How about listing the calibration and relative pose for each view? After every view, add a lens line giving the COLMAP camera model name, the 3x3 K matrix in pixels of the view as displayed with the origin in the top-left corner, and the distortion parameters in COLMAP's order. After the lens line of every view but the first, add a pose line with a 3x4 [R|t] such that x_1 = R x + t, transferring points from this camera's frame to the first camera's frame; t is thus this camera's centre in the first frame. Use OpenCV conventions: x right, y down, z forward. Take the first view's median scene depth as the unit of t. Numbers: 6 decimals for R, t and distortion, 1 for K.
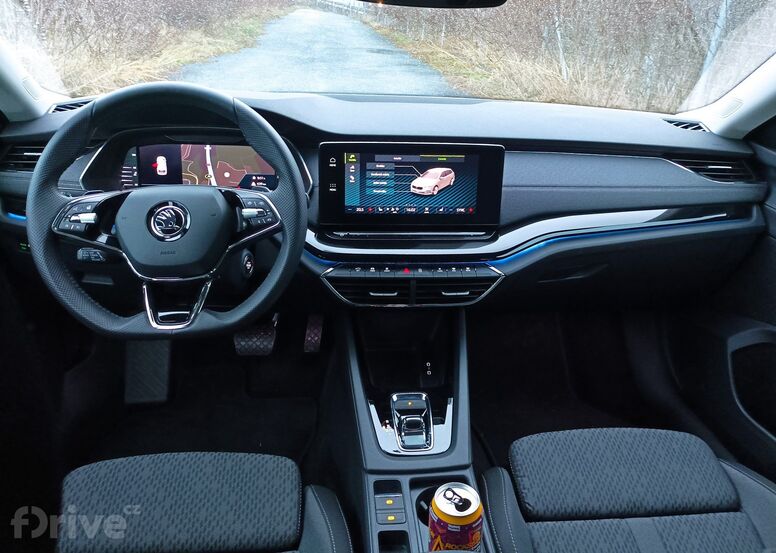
lens RADIAL K [[638.0, 0, 388.0], [0, 638.0, 276.5], [0, 0, 1]] dist [0.007630, 0.002450]
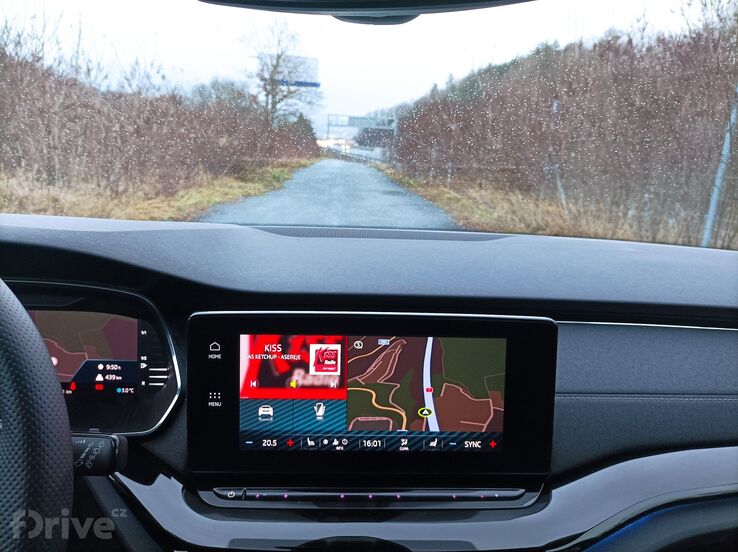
lens RADIAL K [[546.0, 0, 369.0], [0, 546.0, 276.0], [0, 0, 1]] dist [-0.003415, -0.001290]
pose [[0.997710, -0.000620, -0.067628, 0.059264], [-0.012500, 0.981037, -0.193415, -0.142907], [0.066465, 0.193818, 0.978783, 0.528767]]
